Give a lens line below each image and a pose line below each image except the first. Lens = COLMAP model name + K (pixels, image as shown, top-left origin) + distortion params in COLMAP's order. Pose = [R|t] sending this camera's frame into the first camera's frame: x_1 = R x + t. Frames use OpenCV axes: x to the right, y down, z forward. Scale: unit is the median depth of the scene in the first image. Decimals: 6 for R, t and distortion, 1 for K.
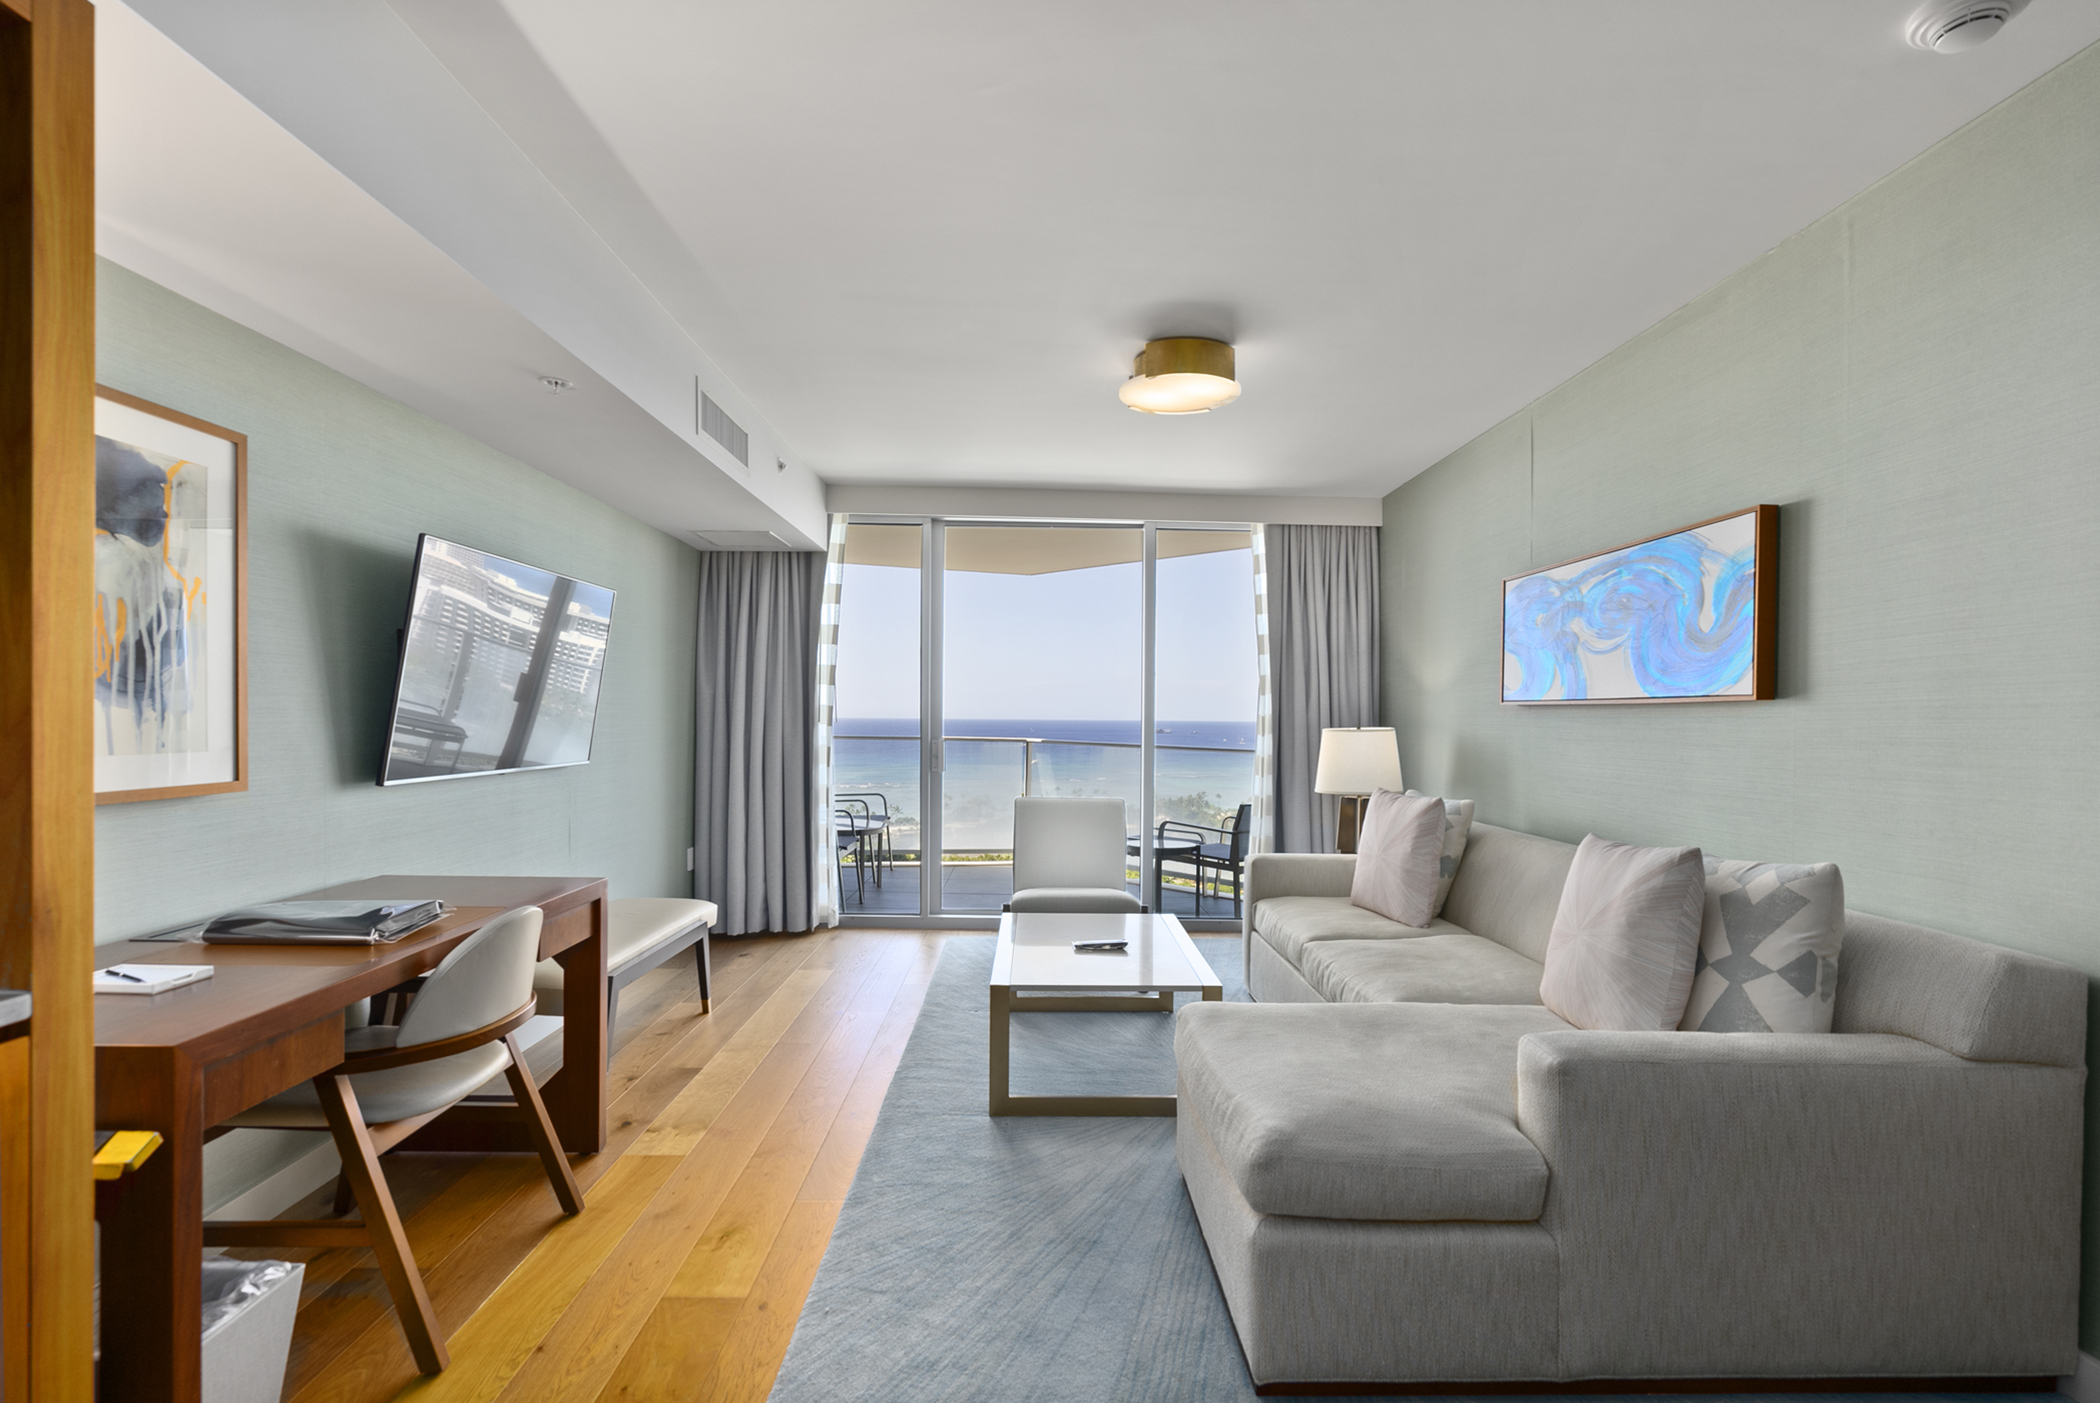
lens RADIAL K [[960.5, 0, 1037.1], [0, 960.5, 714.5], [0, 0, 1]] dist [-0.001282, -0.000206]
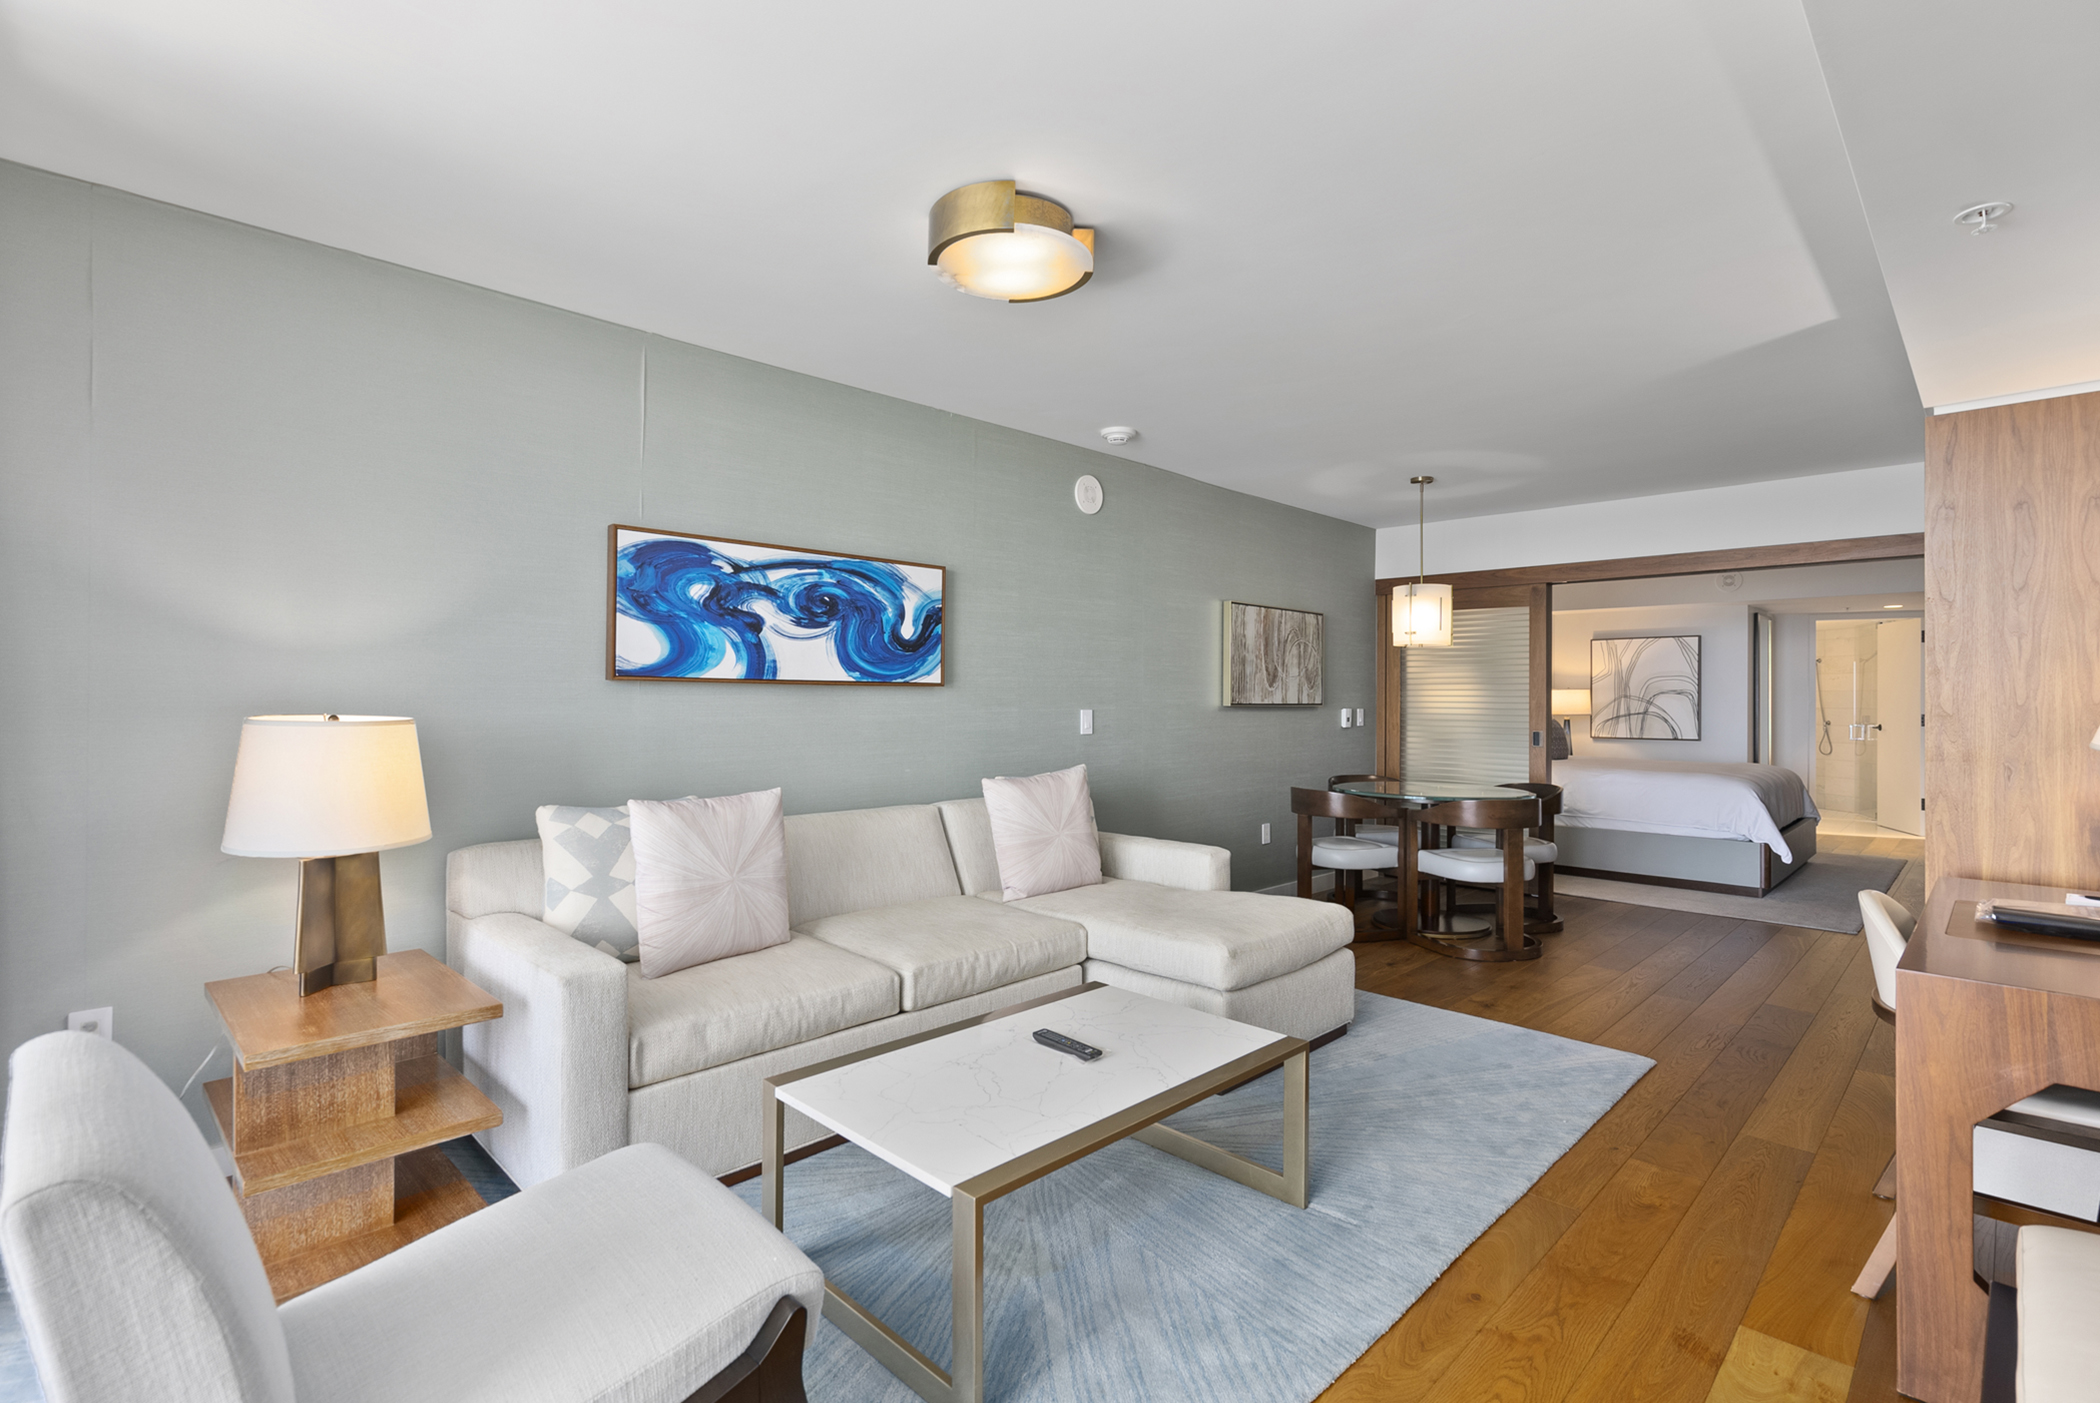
lens RADIAL K [[992.0, 0, 1050.0], [0, 992.0, 701.5], [0, 0, 1]] dist [-0.000611, 0.000144]
pose [[-0.708779, -0.015854, 0.705252, -0.432699], [-0.013733, 0.999868, 0.008675, -0.005218], [-0.705297, -0.003536, -0.708903, 1.592565]]
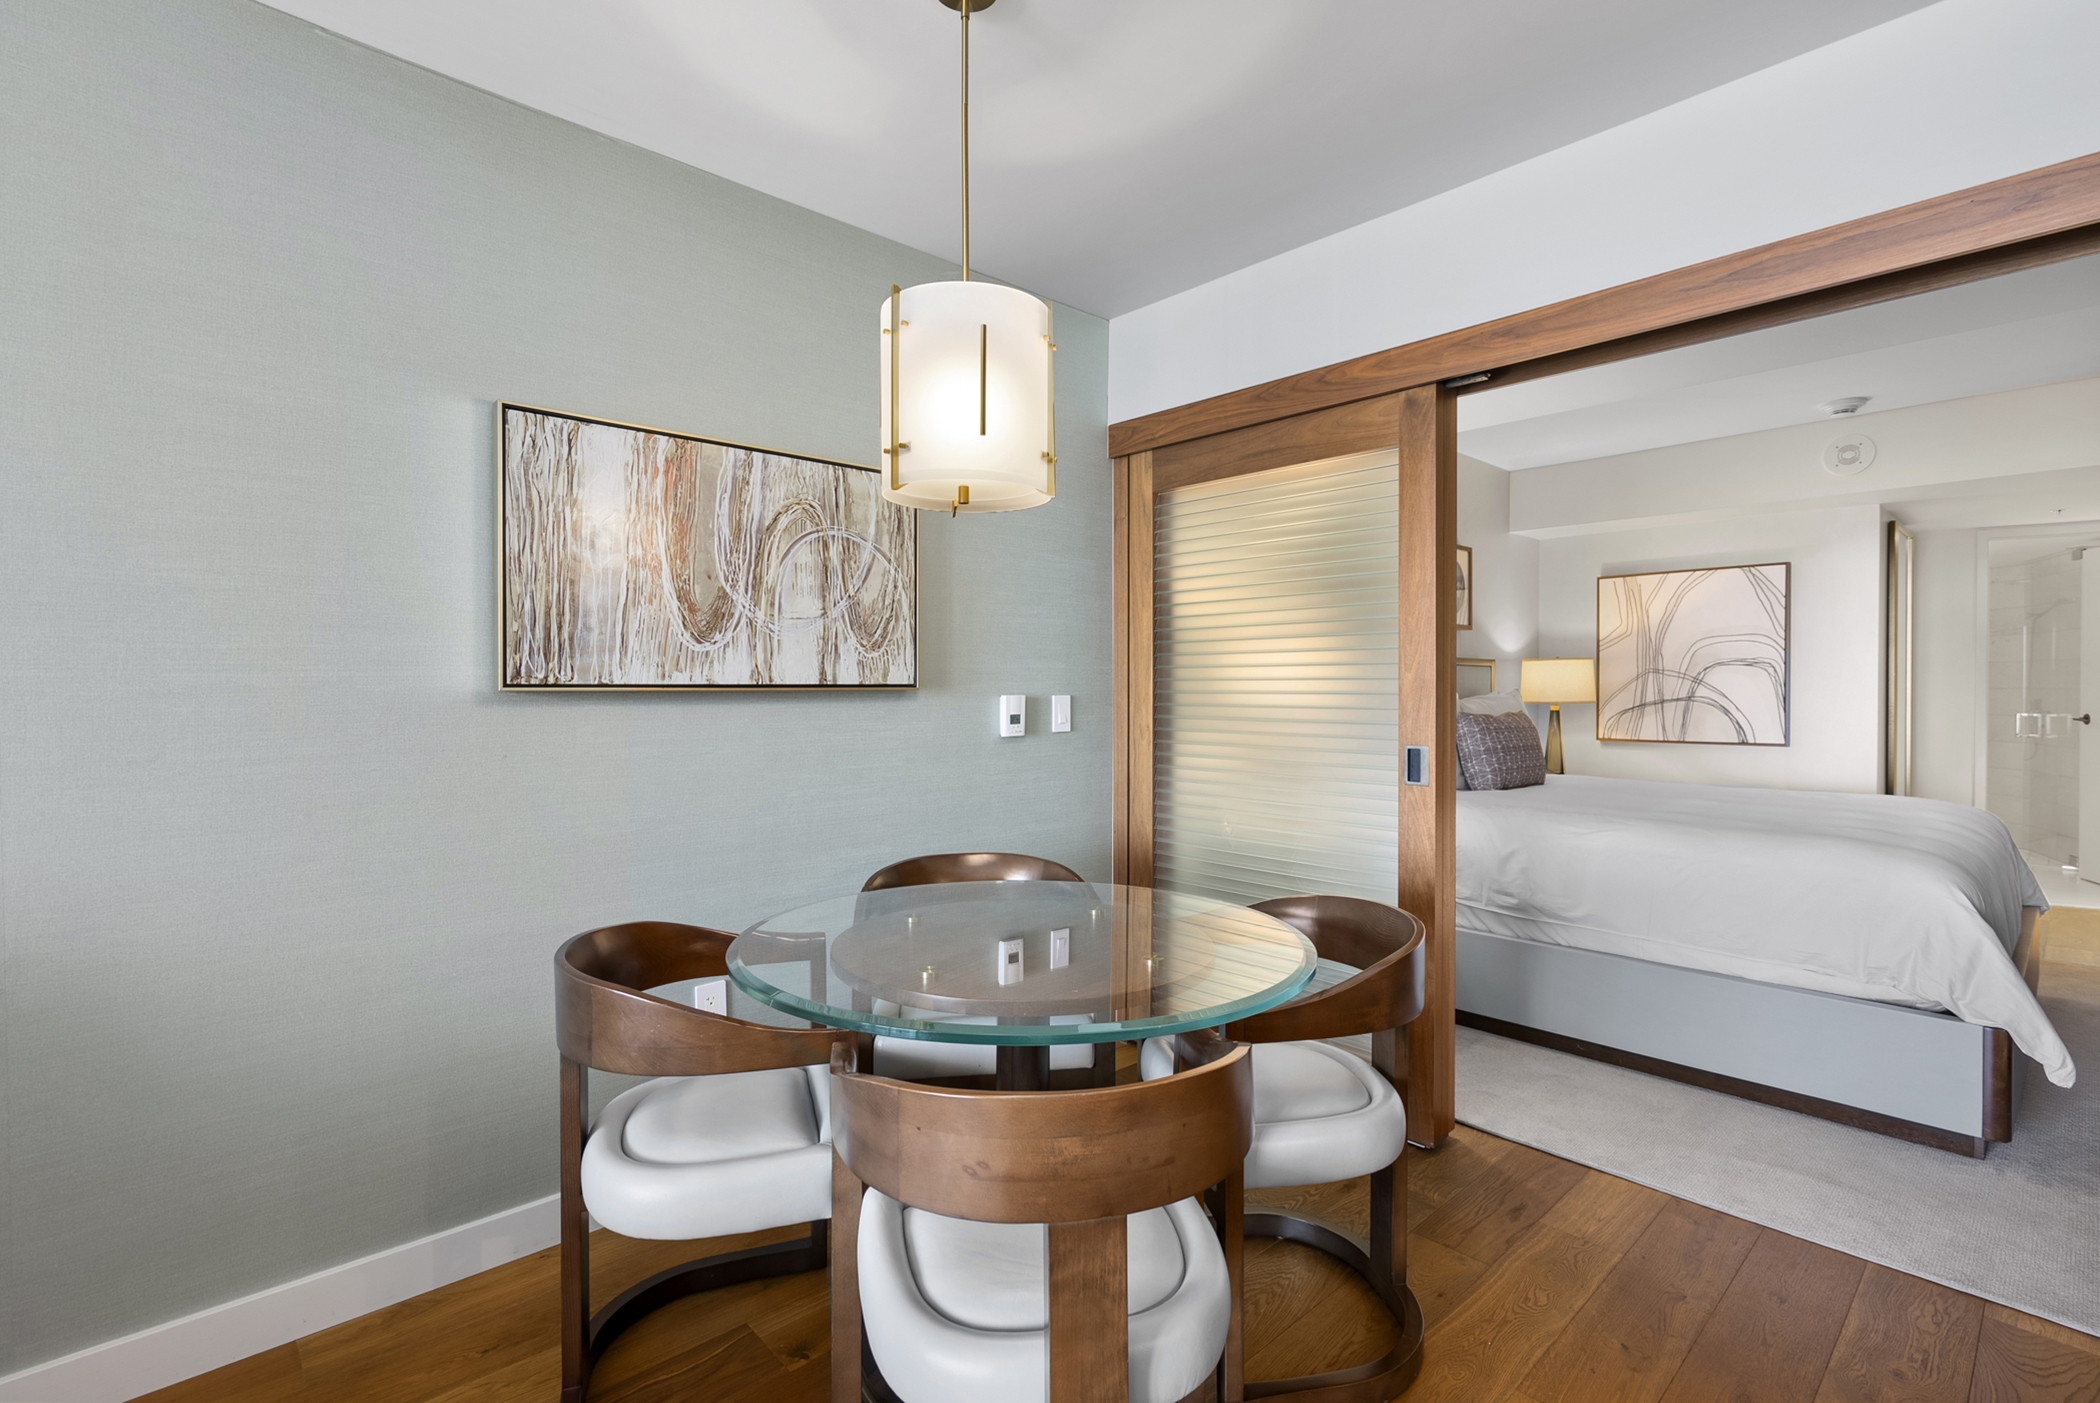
lens RADIAL K [[960.5, 0, 1037.1], [0, 960.5, 714.5], [0, 0, 1]] dist [-0.001282, -0.000206]
pose [[-0.665603, -0.028219, 0.745772, -0.130567], [-0.004912, 0.999429, 0.033433, 0.006349], [-0.746290, 0.018590, -0.665362, 0.344871]]
